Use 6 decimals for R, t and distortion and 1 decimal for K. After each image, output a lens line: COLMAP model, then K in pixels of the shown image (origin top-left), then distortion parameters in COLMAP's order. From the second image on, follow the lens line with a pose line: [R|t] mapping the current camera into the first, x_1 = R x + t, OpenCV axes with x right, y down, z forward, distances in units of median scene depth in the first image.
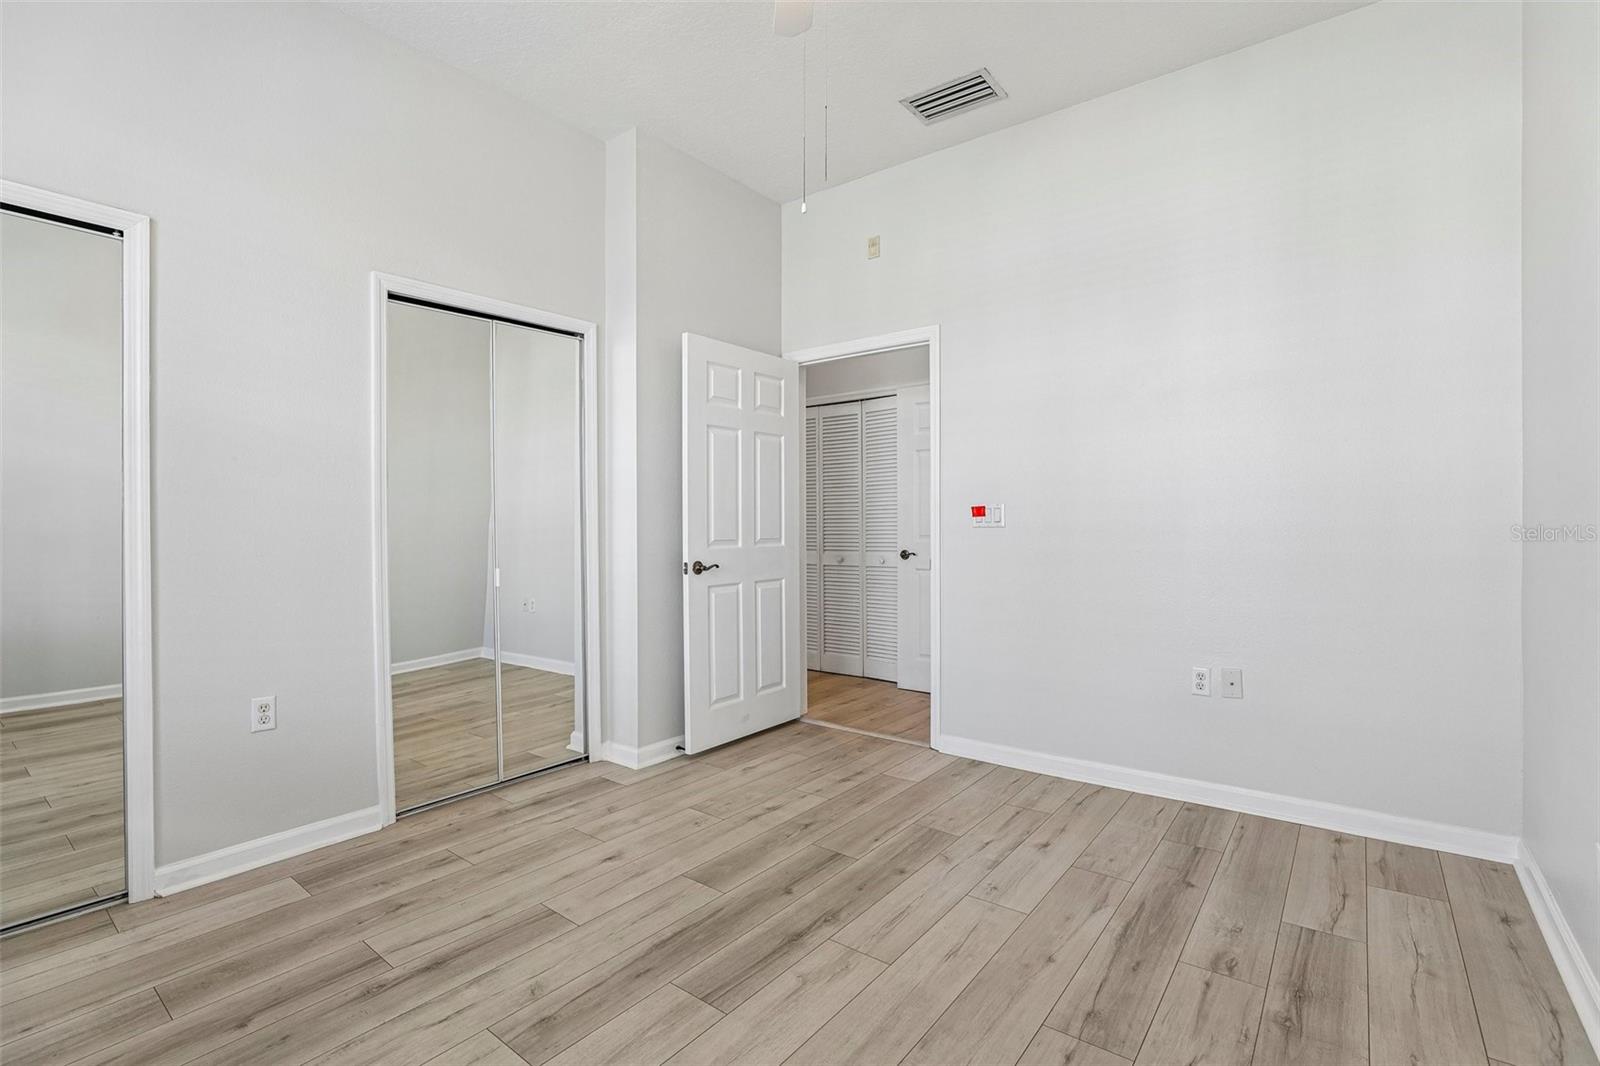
lens RADIAL K [[728.3, 0, 800.9], [0, 728.3, 529.9], [0, 0, 1]] dist [-0.037373, 0.010629]
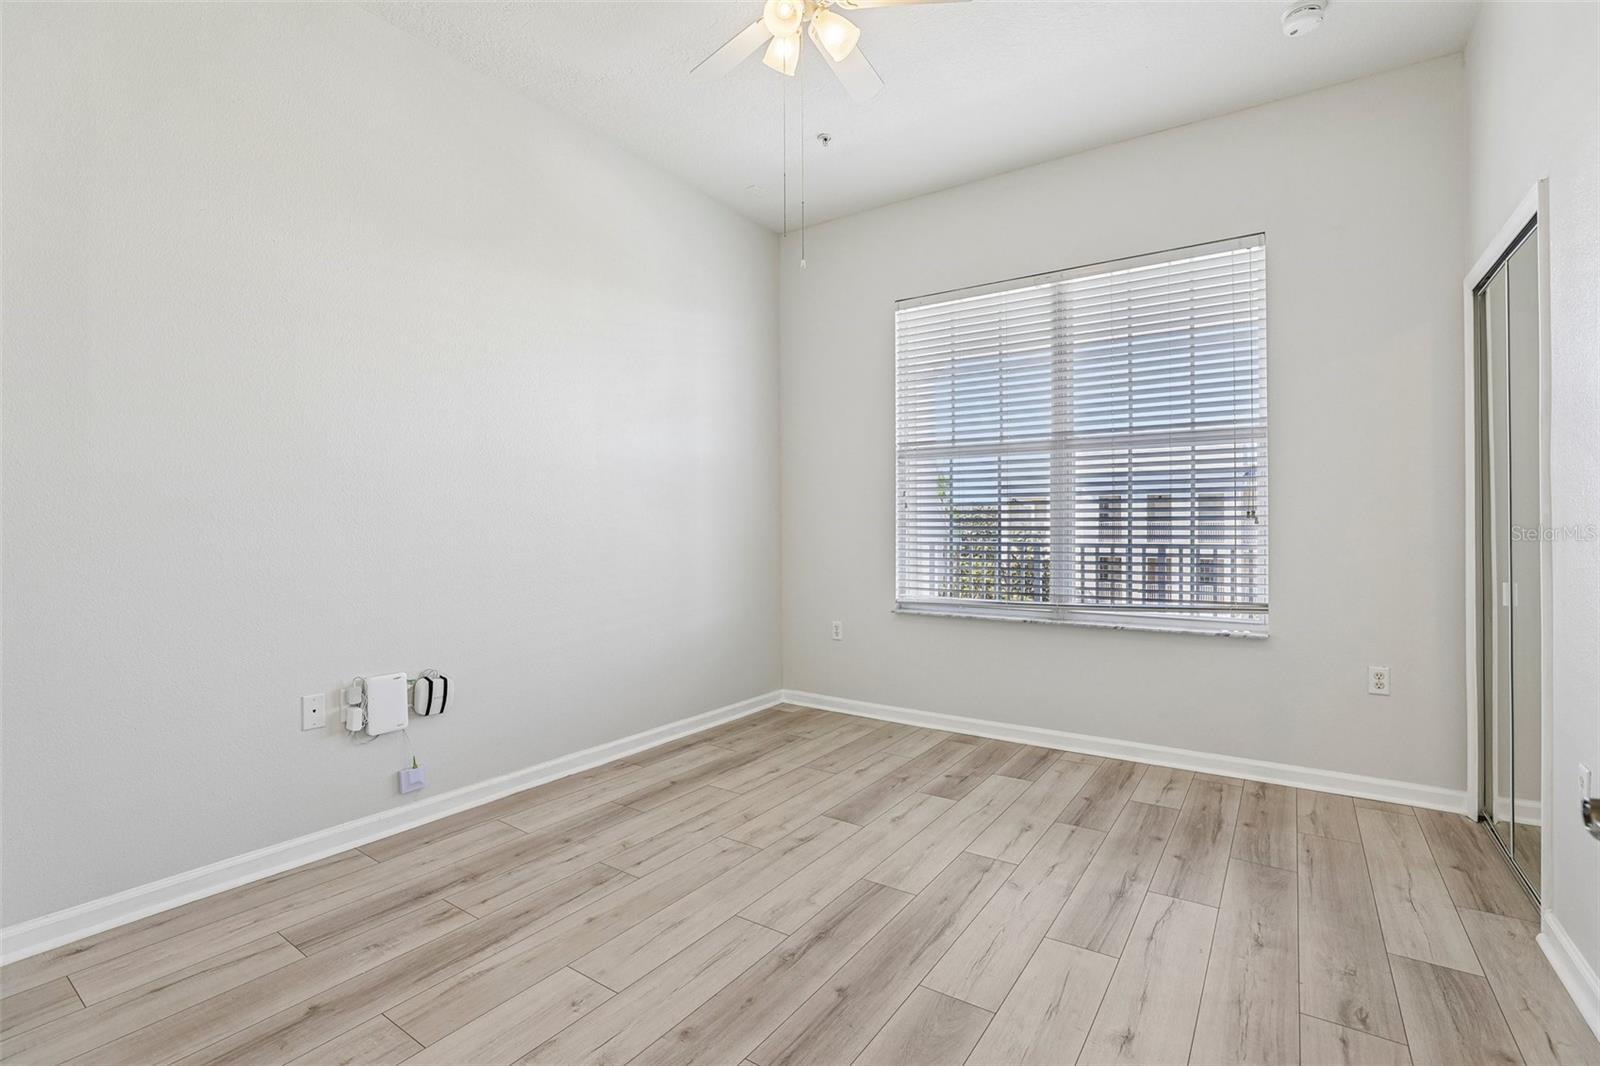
lens RADIAL K [[728.3, 0, 800.0], [0, 728.3, 528.1], [0, 0, 1]] dist [-0.037373, 0.010629]
pose [[-0.998101, 0.009953, -0.060794, 0.078411], [0.009426, 0.999915, 0.008958, -0.016753], [0.060878, 0.008368, -0.998110, 1.975486]]
